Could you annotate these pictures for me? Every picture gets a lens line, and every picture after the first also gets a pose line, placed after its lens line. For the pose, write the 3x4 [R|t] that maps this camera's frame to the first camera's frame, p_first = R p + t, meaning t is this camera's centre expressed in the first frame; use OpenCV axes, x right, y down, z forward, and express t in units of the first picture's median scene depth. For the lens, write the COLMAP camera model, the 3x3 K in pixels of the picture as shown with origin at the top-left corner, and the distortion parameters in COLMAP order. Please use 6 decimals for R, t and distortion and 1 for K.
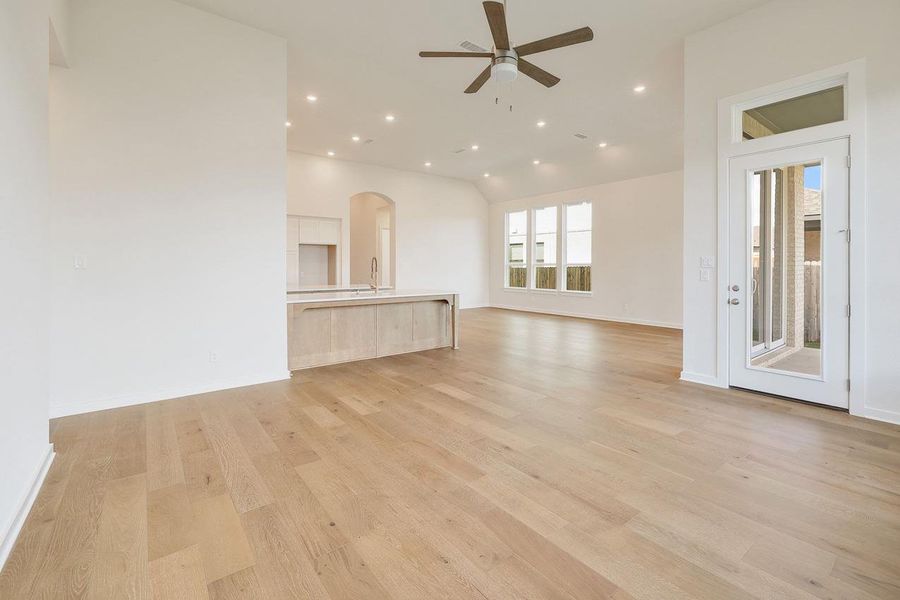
lens RADIAL K [[396.8, 0, 448.8], [0, 396.8, 264.9], [0, 0, 1]] dist [0.000901, 0.000207]
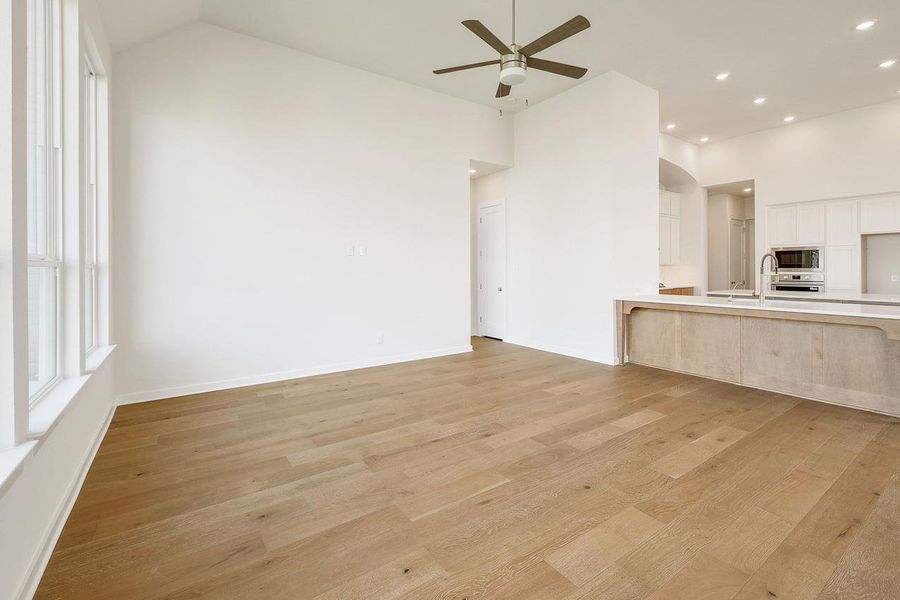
lens RADIAL K [[396.8, 0, 448.8], [0, 396.8, 264.9], [0, 0, 1]] dist [0.000901, 0.000207]
pose [[-0.057227, -0.004901, -0.998349, 1.277617], [0.007701, 0.999956, -0.005350, -0.000646], [0.998332, -0.007994, -0.057186, 0.990049]]
